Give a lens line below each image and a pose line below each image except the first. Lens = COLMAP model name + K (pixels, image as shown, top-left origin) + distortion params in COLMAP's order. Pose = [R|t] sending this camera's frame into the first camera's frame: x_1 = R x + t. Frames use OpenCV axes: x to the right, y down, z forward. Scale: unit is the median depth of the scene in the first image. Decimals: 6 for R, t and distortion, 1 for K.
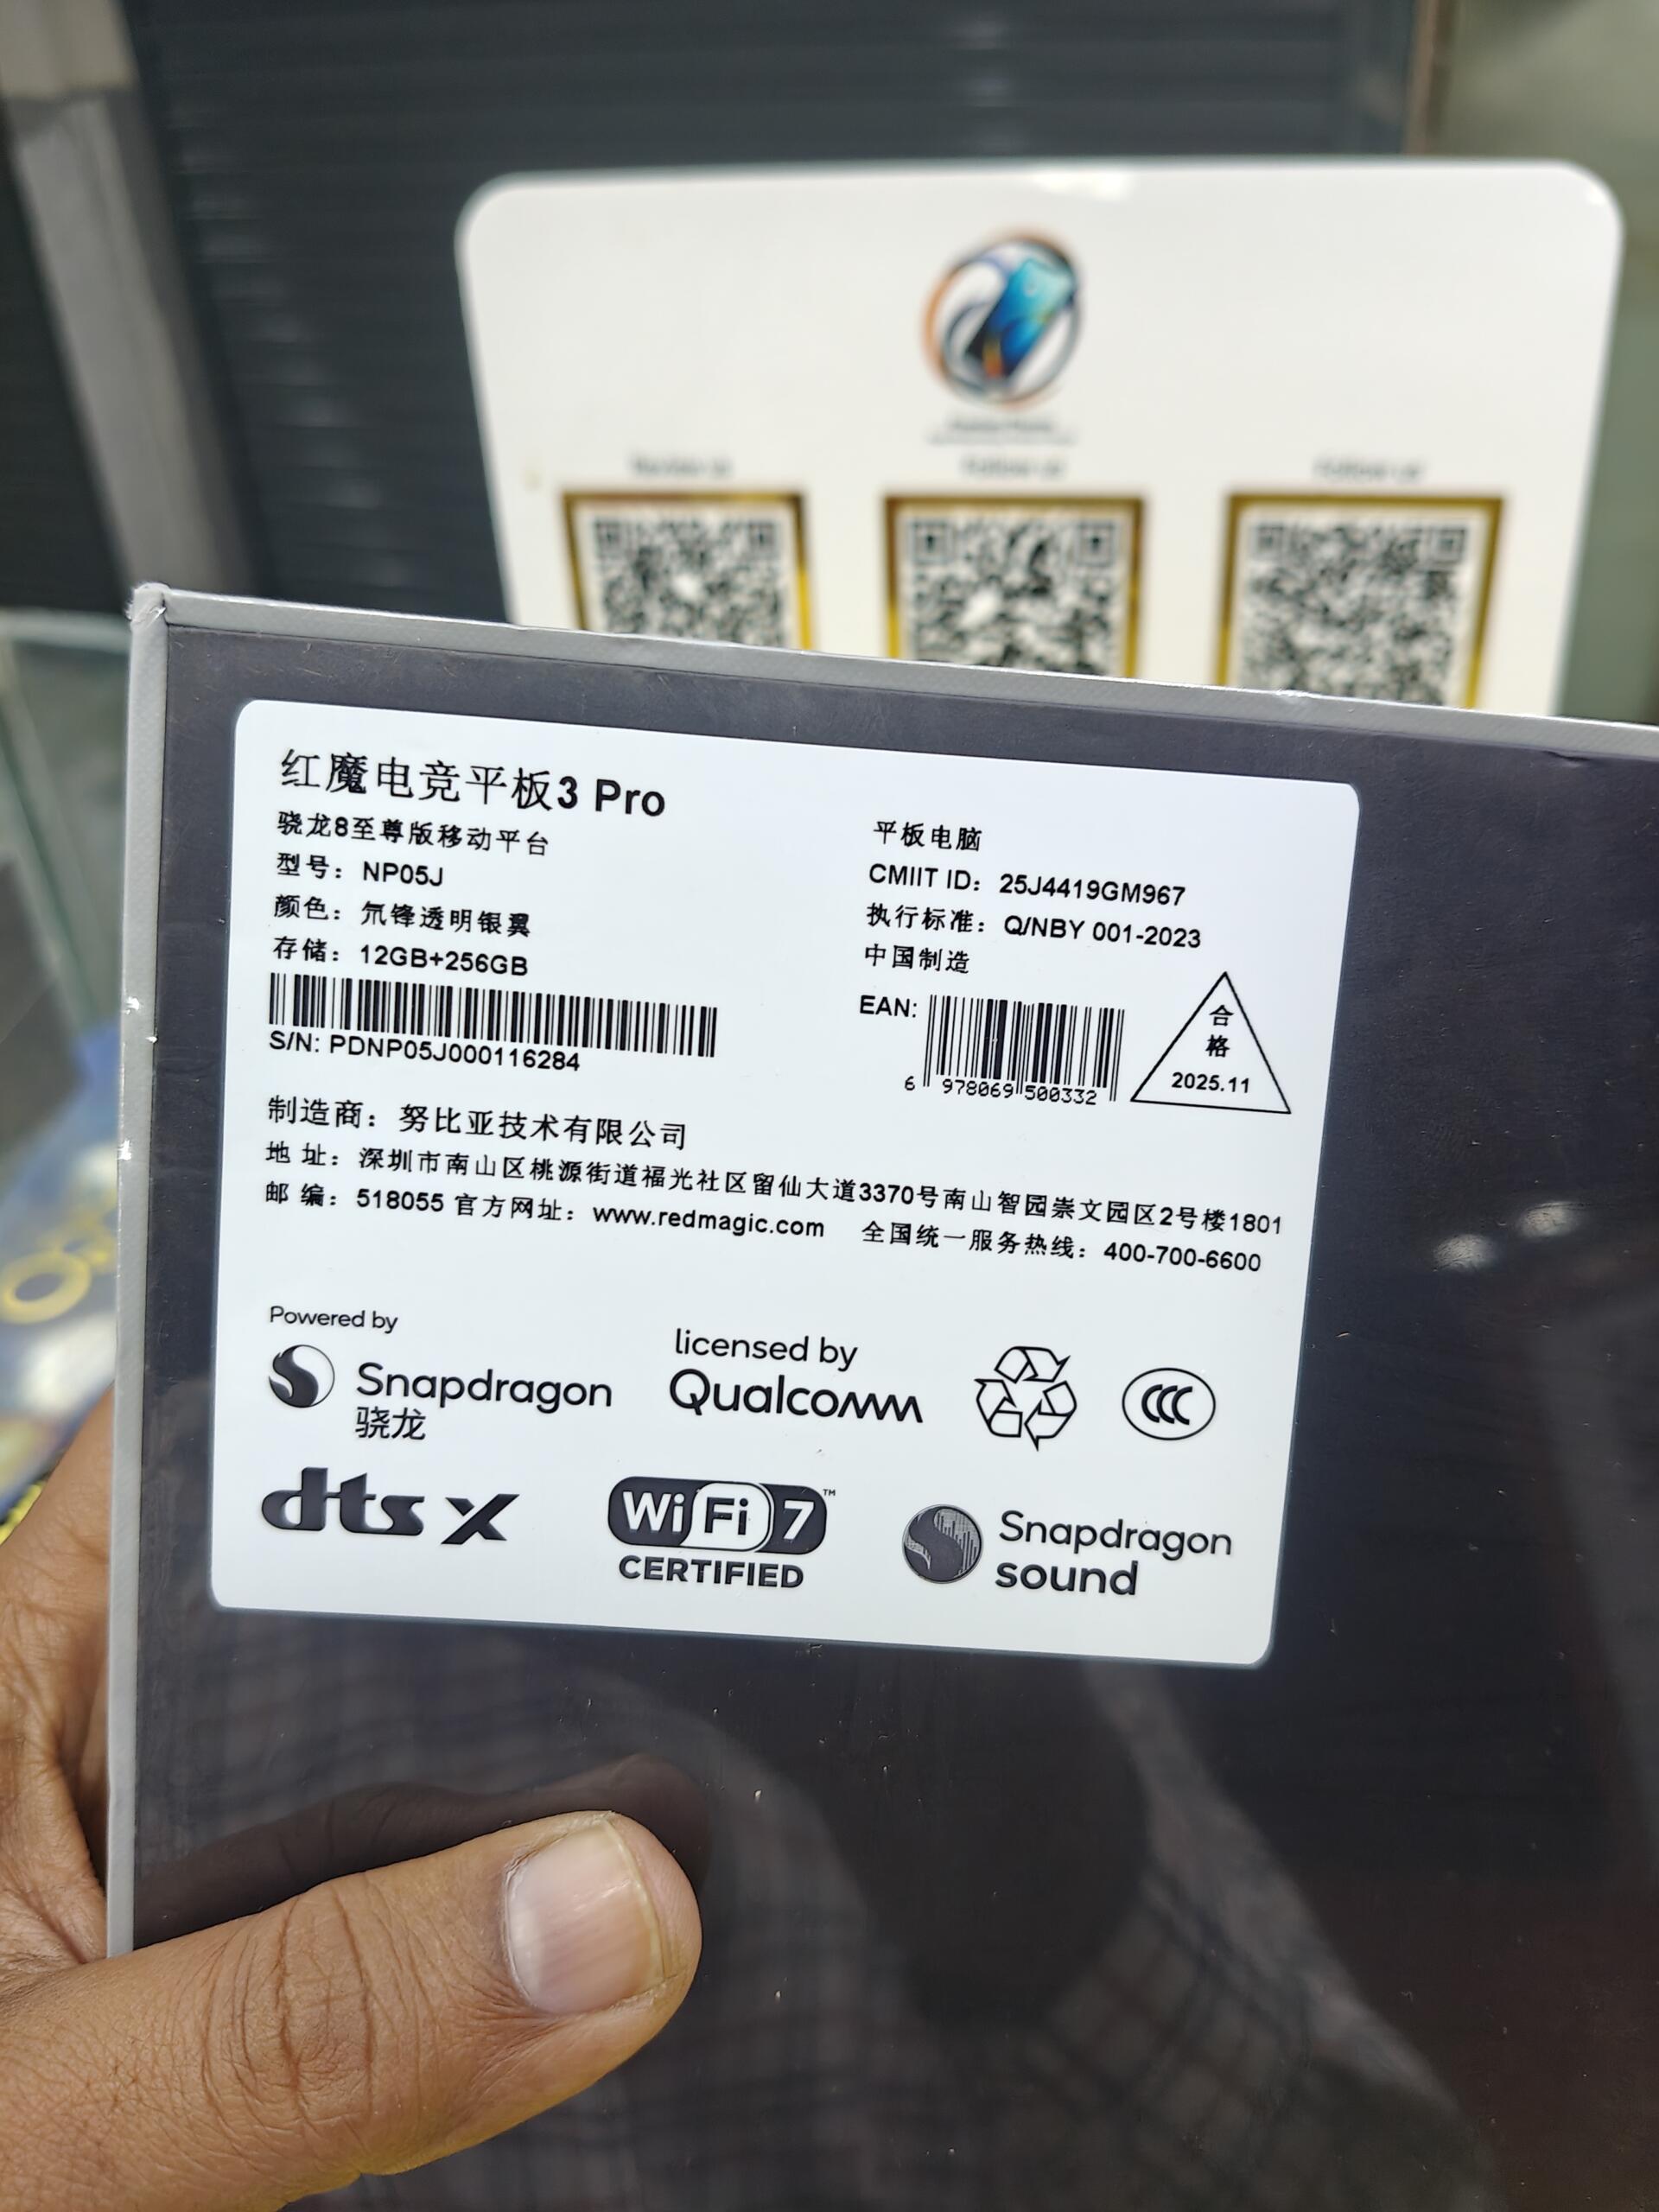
lens RADIAL K [[1764.2, 0, 764.5], [0, 1764.2, 1103.2], [0, 0, 1]] dist [-0.006482, -0.239586]
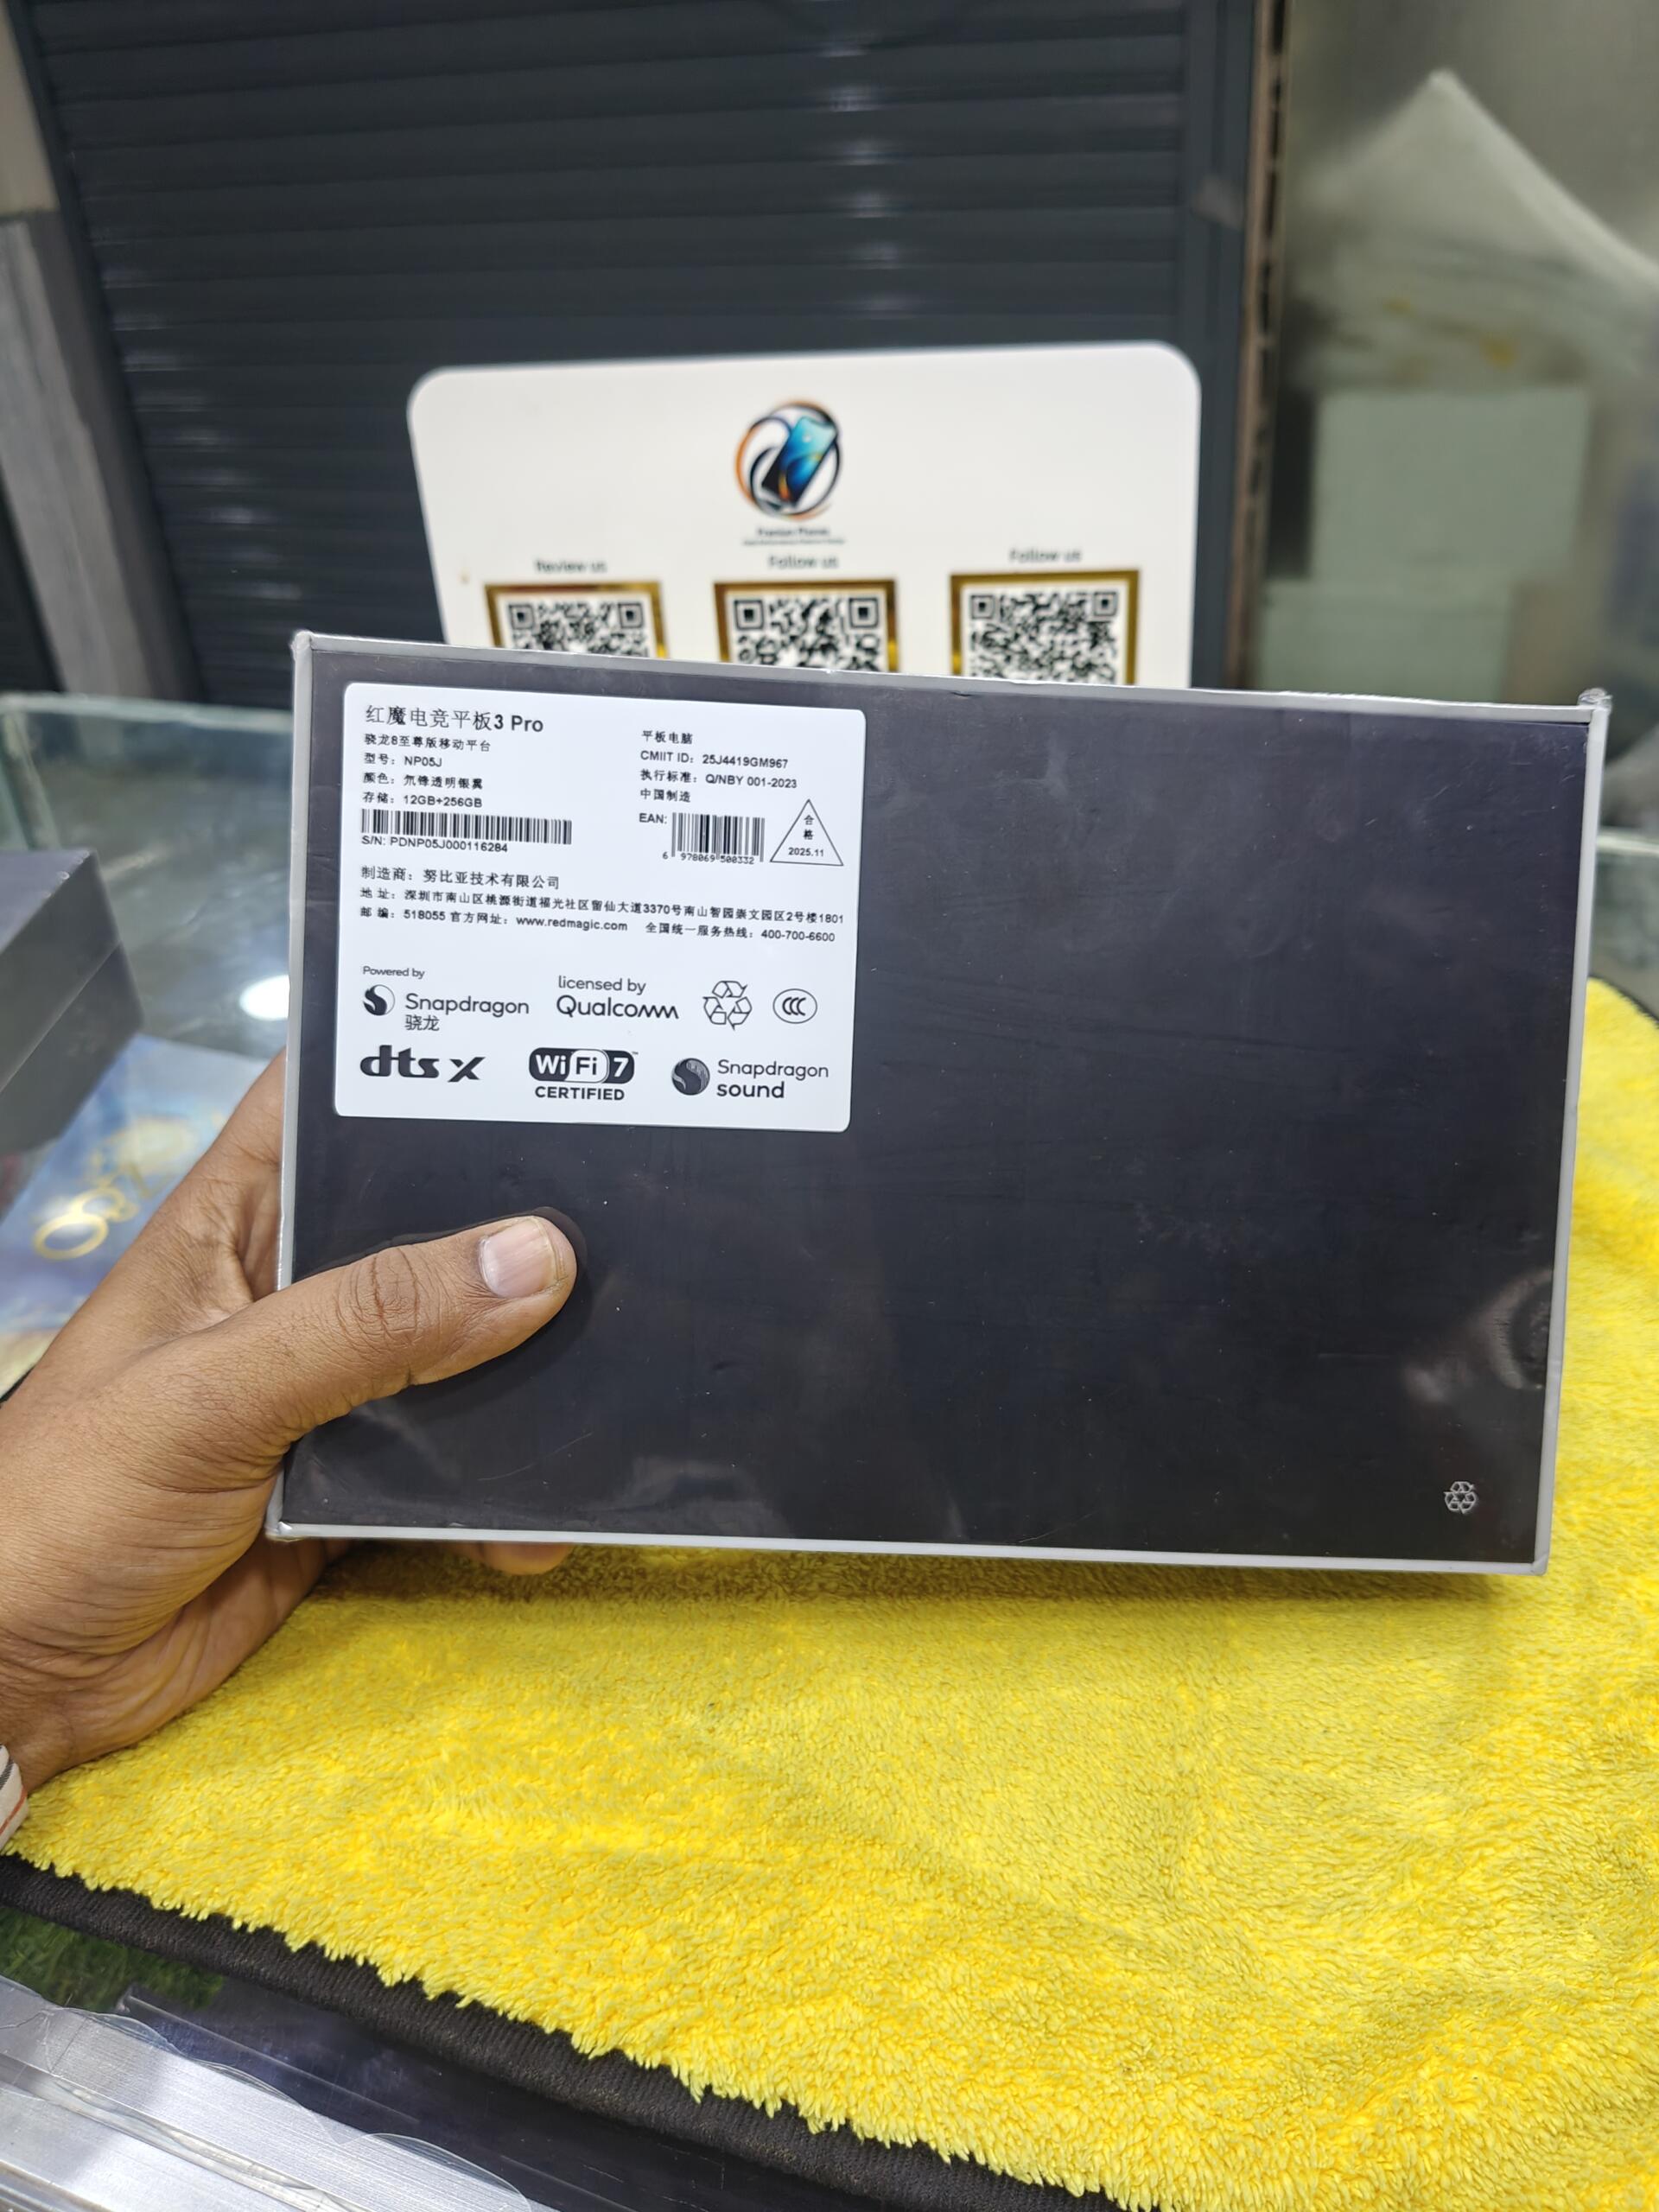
lens RADIAL K [[1888.3, 0, 879.3], [0, 1888.3, 1110.0], [0, 0, 1]] dist [0.001688, -0.493359]
pose [[0.995288, -0.039739, 0.088449, 0.127352], [0.044837, 0.997400, -0.056420, 0.437271], [-0.085977, 0.060120, 0.994482, -1.276449]]
